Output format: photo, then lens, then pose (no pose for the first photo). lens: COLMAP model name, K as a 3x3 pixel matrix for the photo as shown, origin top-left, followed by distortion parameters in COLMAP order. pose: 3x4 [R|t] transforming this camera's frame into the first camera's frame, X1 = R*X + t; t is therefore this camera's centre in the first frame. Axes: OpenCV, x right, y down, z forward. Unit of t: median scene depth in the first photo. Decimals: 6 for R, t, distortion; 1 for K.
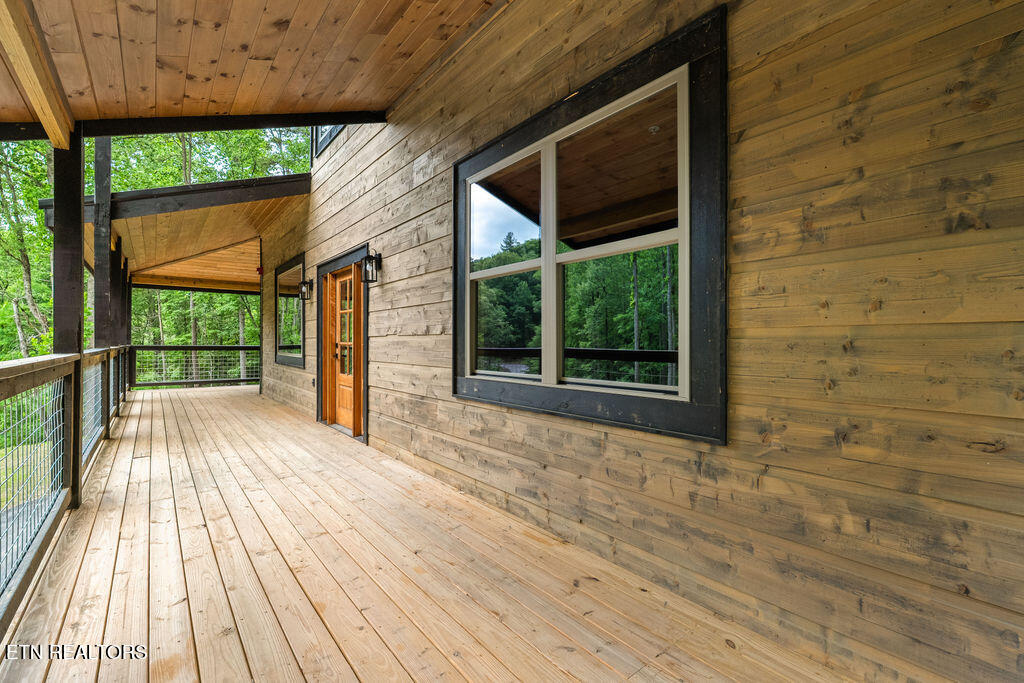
lens RADIAL K [[457.5, 0, 510.8], [0, 457.5, 345.0], [0, 0, 1]] dist [0.005894, 0.000271]
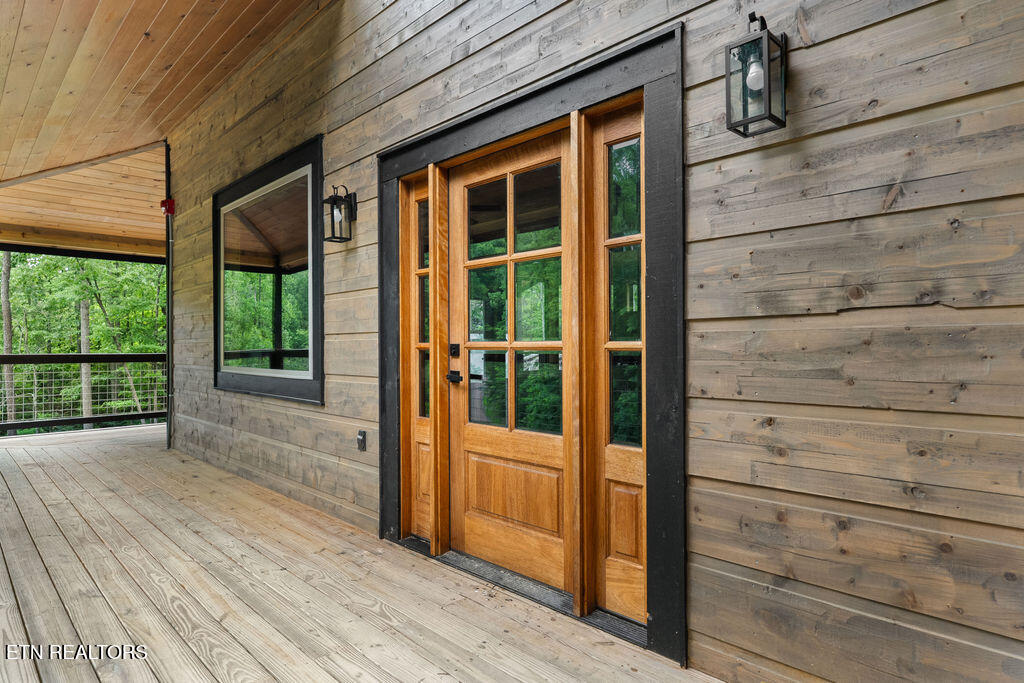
lens RADIAL K [[579.3, 0, 513.1], [0, 579.3, 337.7], [0, 0, 1]] dist [-0.000463, 0.000019]
pose [[0.992671, -0.012452, 0.120205, -0.320507], [0.014253, 0.999798, -0.014136, -0.001259], [-0.120005, 0.015745, 0.992648, 0.414781]]
